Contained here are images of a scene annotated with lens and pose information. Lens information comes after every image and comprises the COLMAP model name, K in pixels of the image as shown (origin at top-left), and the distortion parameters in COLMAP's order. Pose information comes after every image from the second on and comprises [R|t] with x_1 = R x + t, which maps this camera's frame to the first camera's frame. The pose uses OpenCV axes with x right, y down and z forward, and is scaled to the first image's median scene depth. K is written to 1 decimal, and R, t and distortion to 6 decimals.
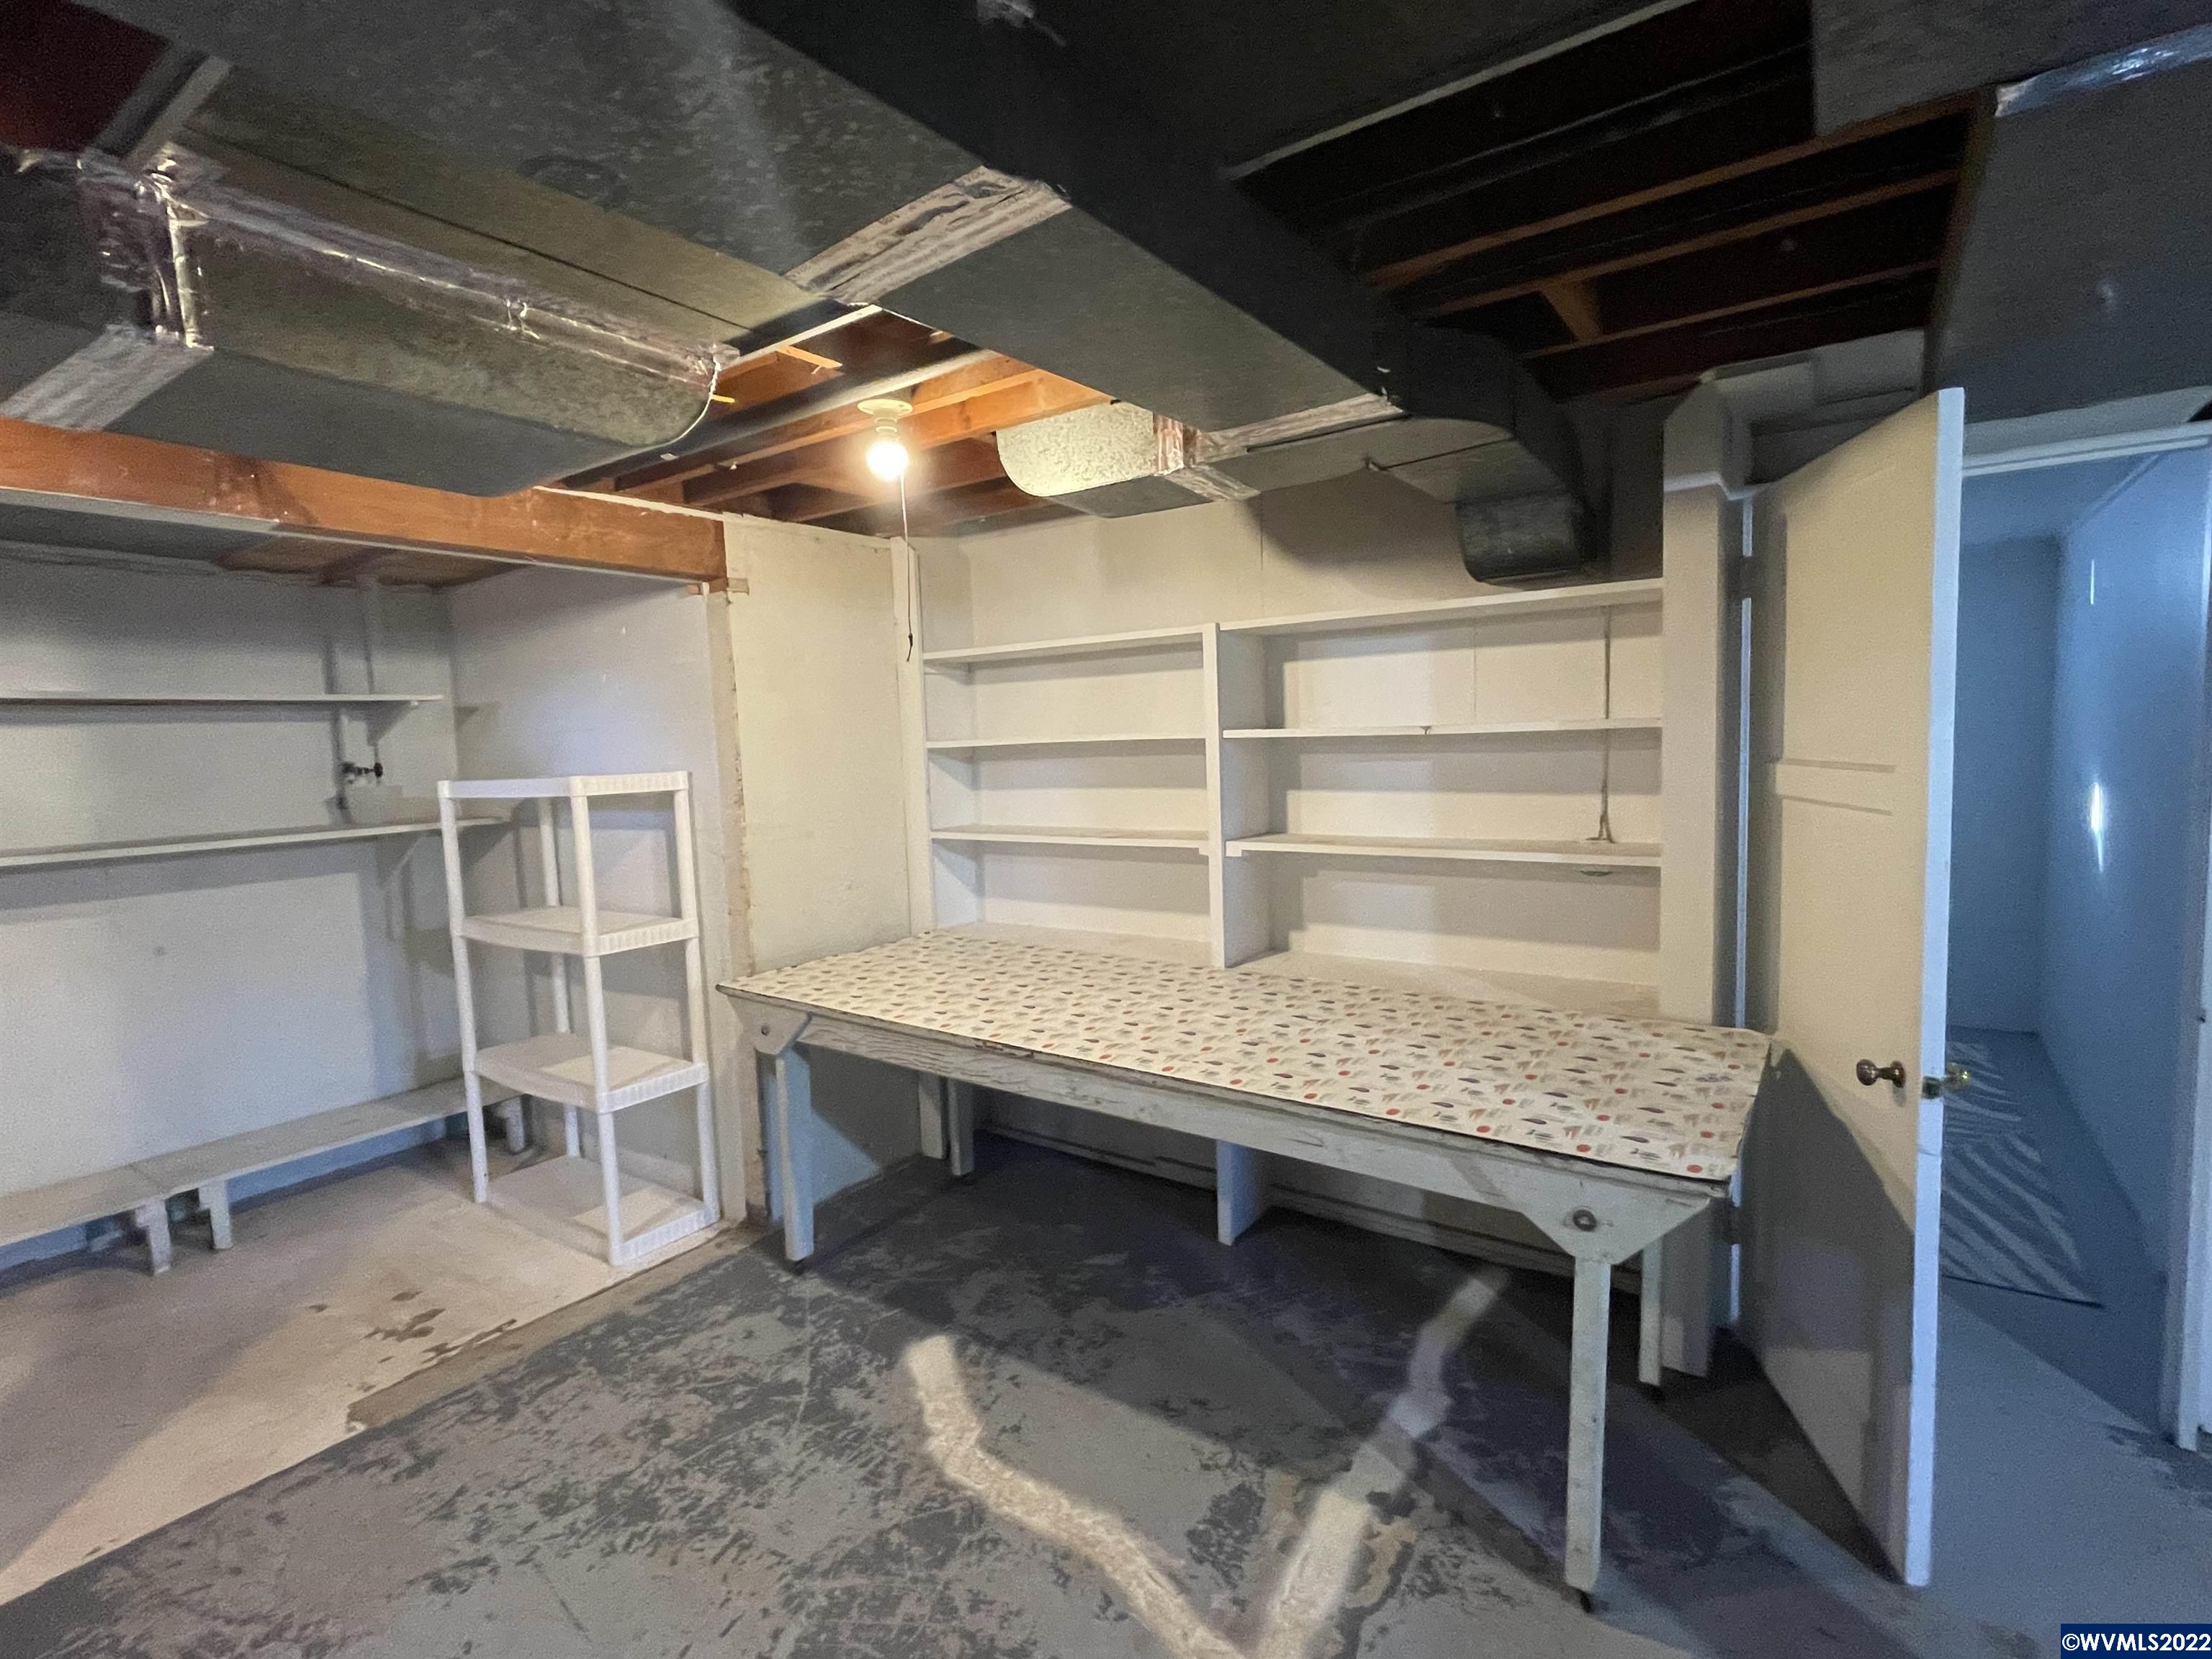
lens RADIAL K [[1060.5, 0, 1100.5], [0, 1060.5, 826.5], [0, 0, 1]] dist [-0.011725, 0.006477]
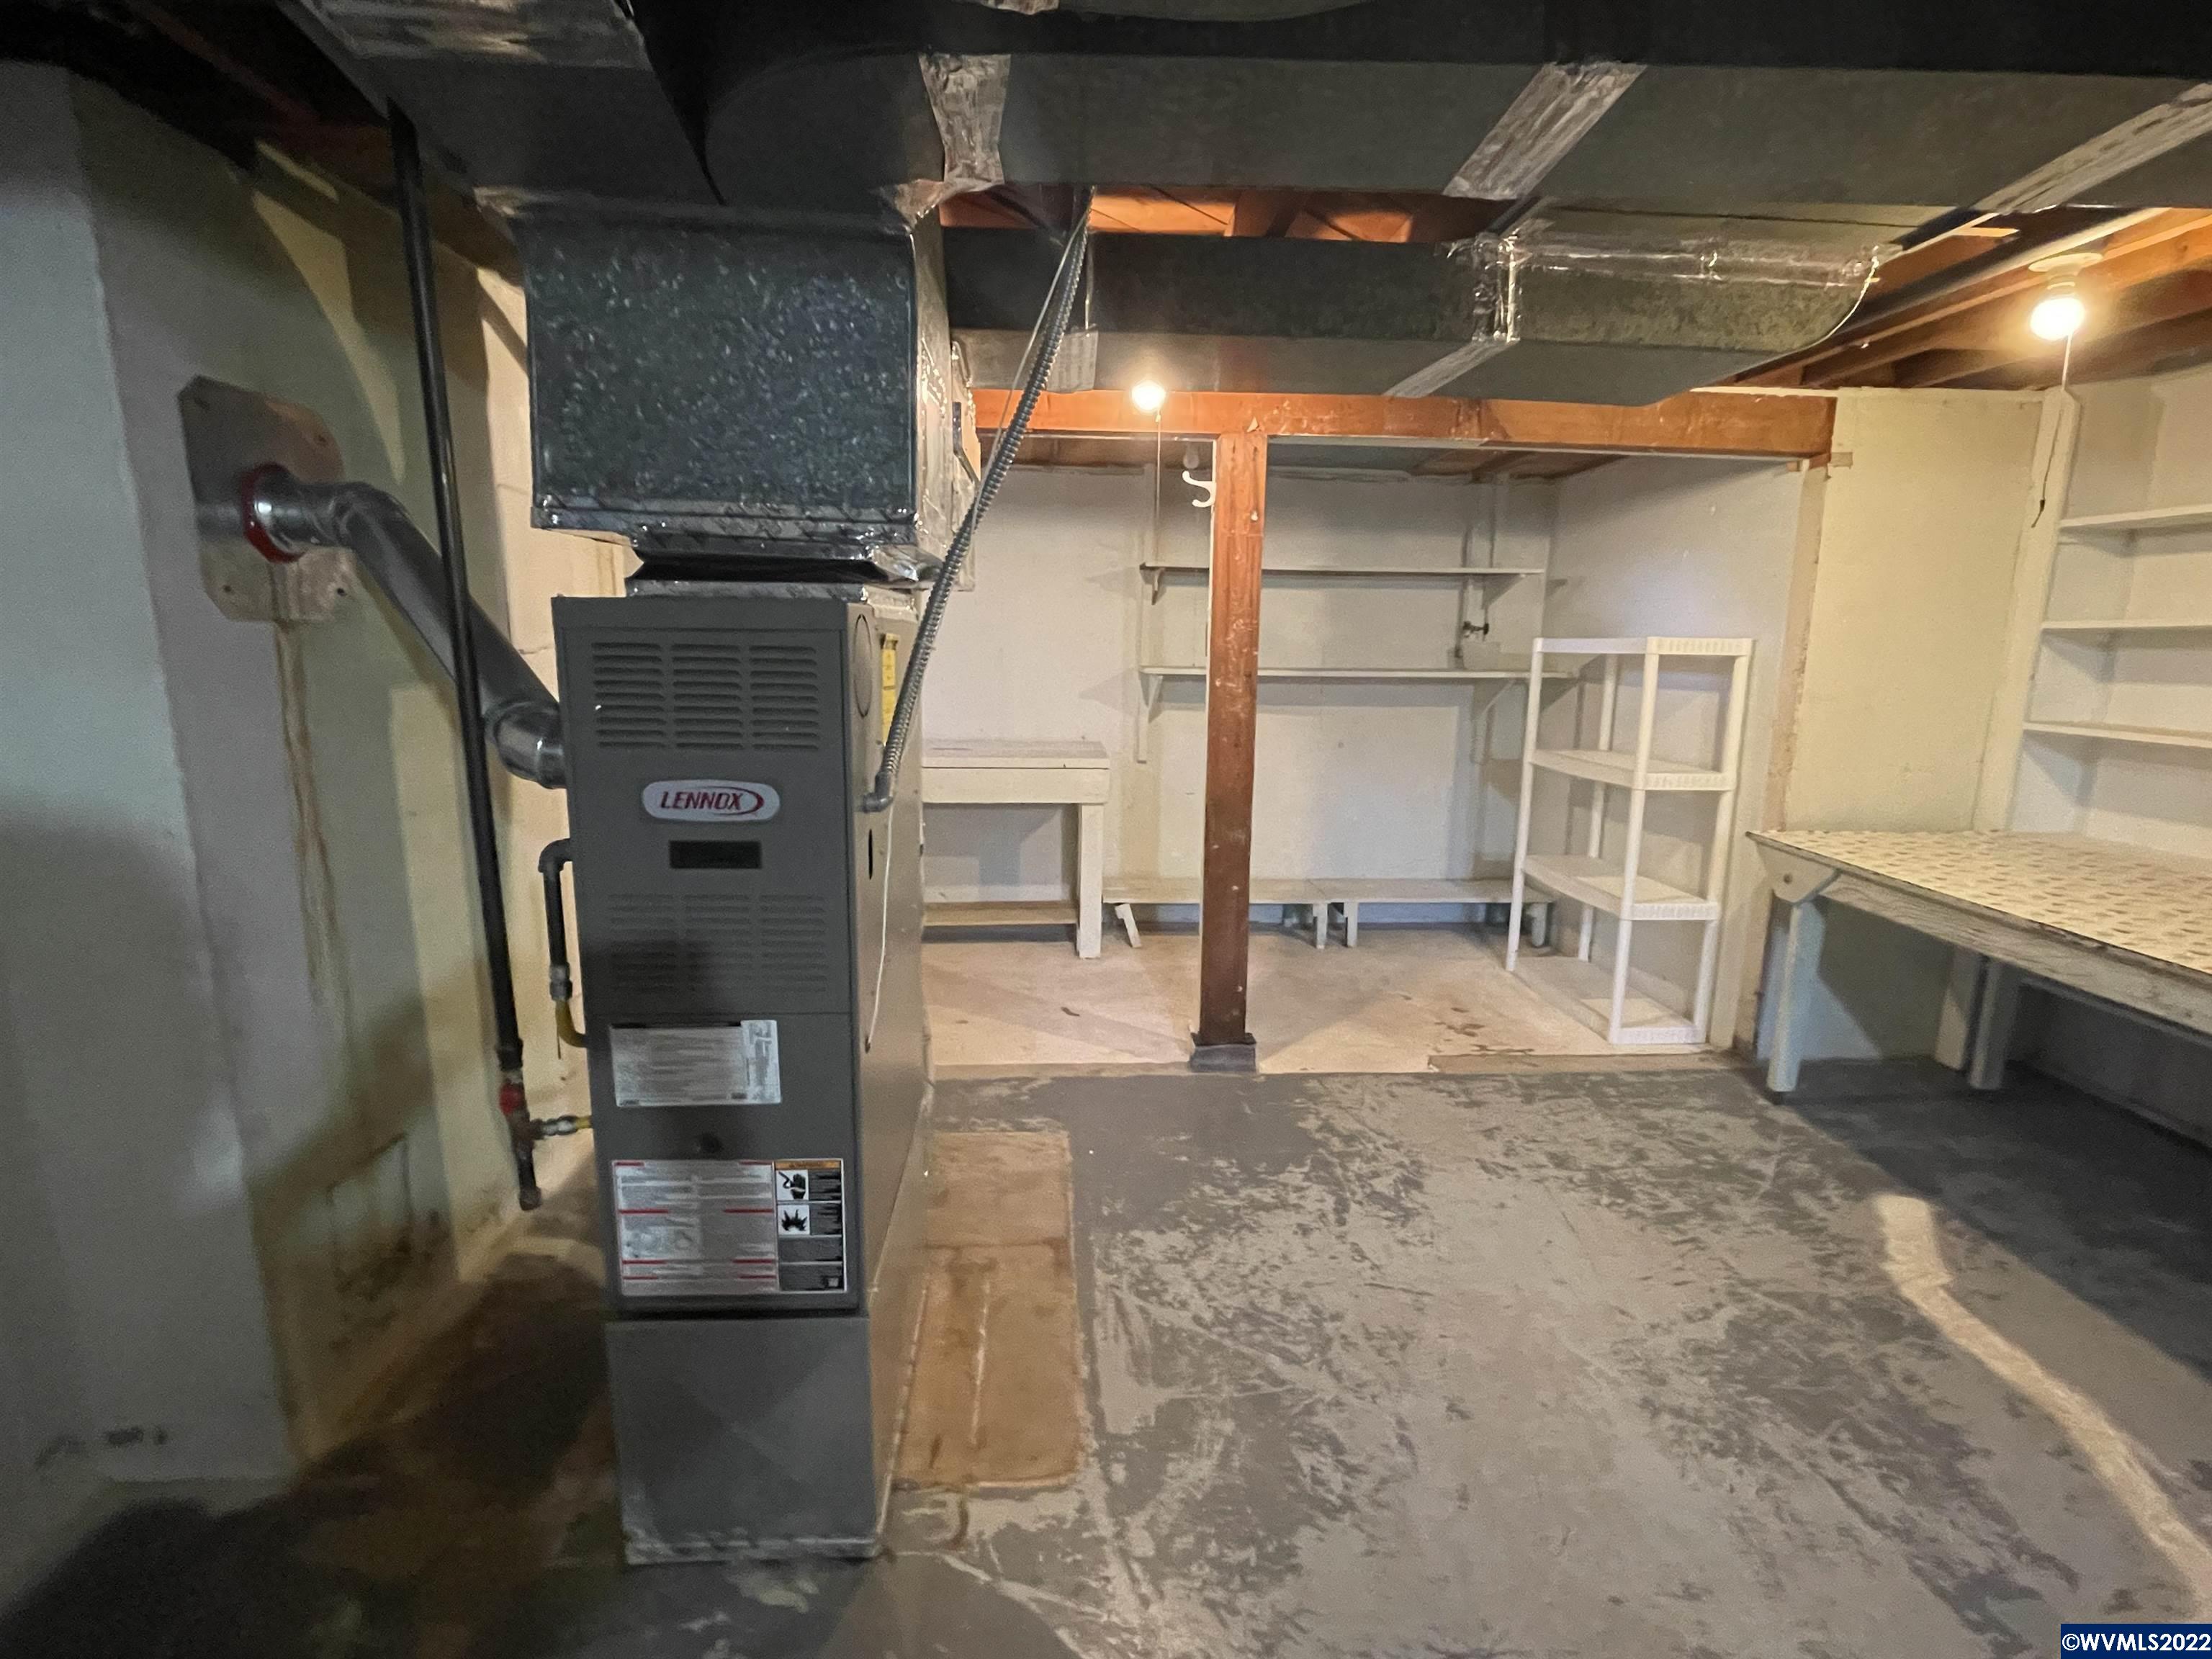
lens RADIAL K [[1060.5, 0, 1105.1], [0, 1060.5, 830.7], [0, 0, 1]] dist [-0.011725, 0.006477]
pose [[0.630836, 0.183904, -0.753807, 0.052657], [-0.100187, 0.982679, 0.155899, 0.043743], [0.769421, -0.022825, 0.638334, -0.240840]]
